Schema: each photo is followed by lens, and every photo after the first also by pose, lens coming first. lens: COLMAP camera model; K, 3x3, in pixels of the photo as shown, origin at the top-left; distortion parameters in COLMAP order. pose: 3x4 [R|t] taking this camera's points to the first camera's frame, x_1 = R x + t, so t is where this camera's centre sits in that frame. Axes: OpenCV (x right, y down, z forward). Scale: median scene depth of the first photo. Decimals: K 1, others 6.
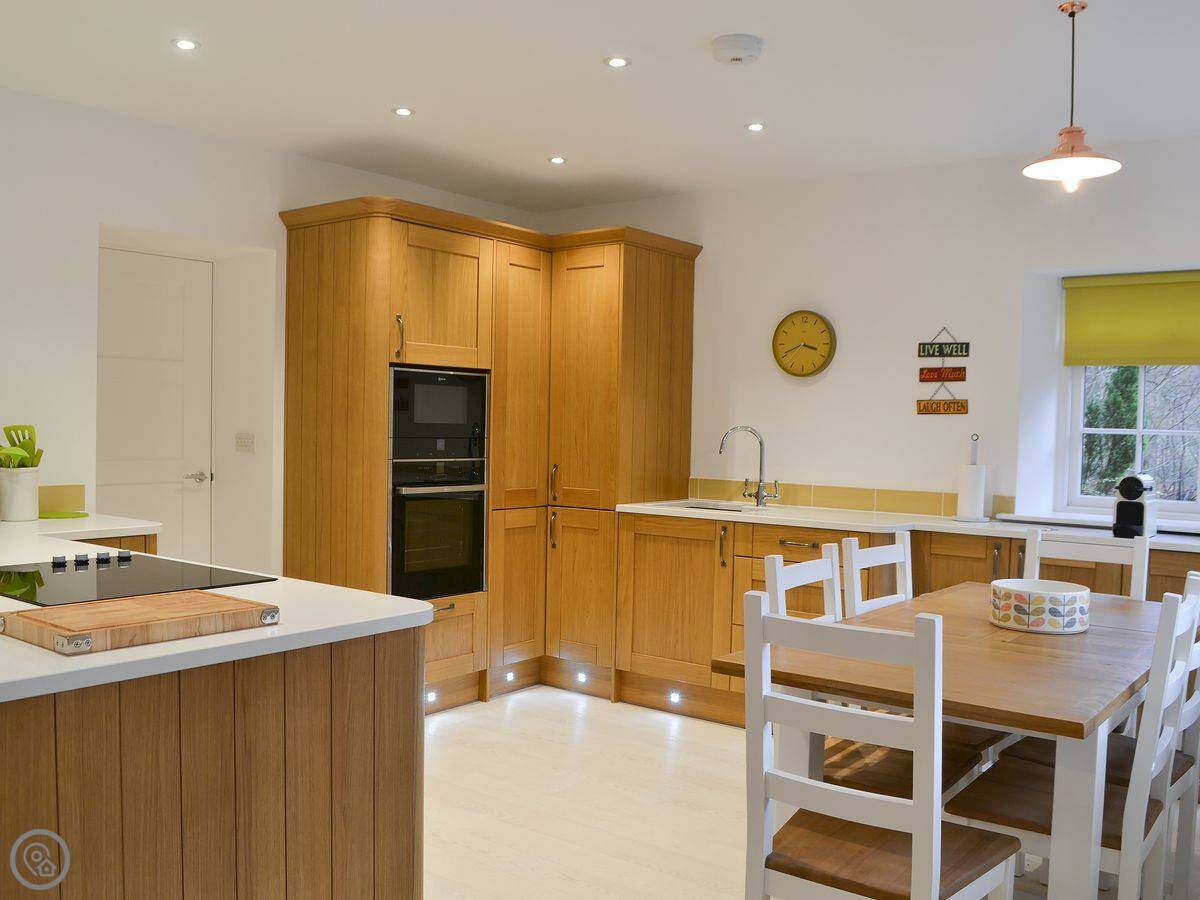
lens RADIAL K [[1100.2, 0, 600.0], [0, 1100.2, 450.0], [0, 0, 1]] dist [-0.060630, 0.010135]
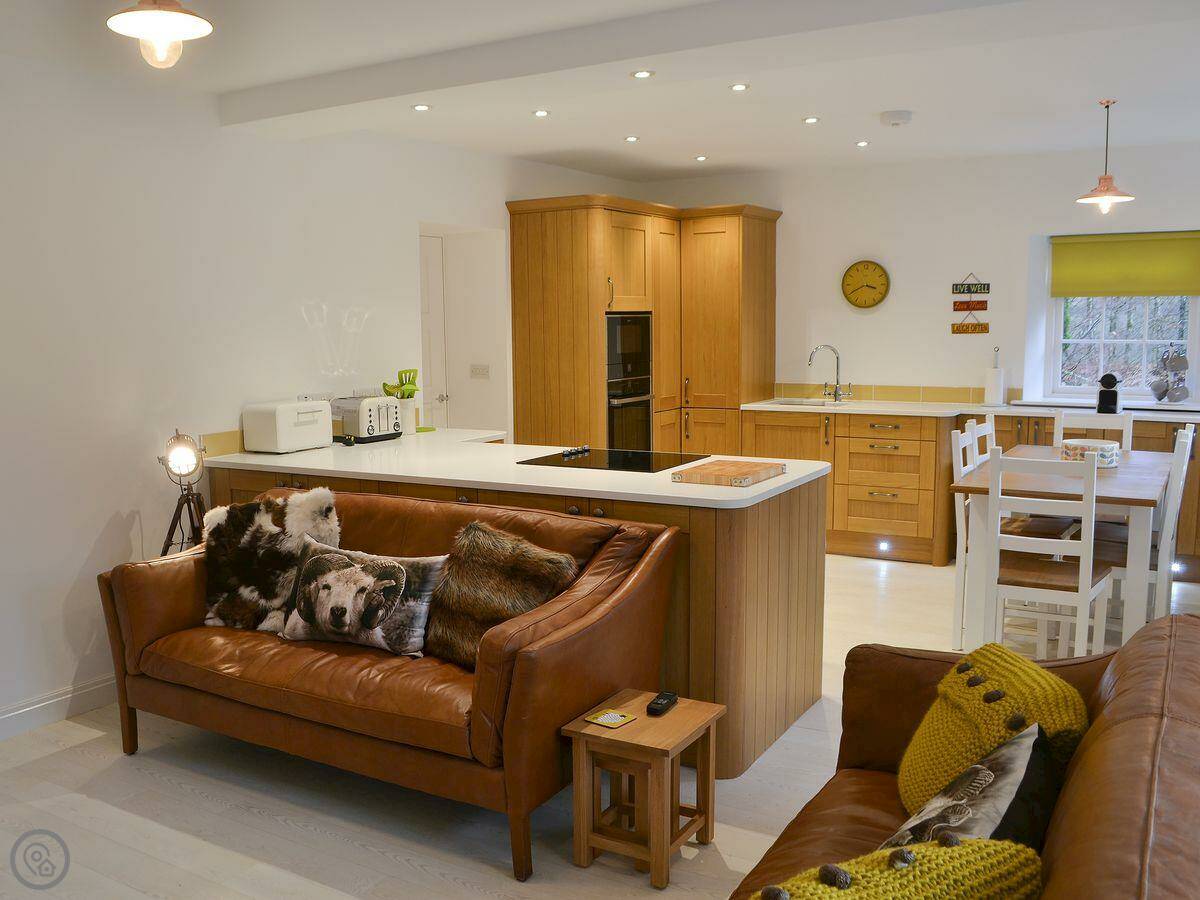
lens RADIAL K [[1118.6, 0, 552.0], [0, 1118.6, 449.1], [0, 0, 1]] dist [-0.063597, 0.012608]
pose [[0.994745, -0.047042, 0.090932, -0.379109], [0.038441, 0.994818, 0.094124, -0.039736], [-0.094889, -0.090133, 0.991399, -0.416526]]
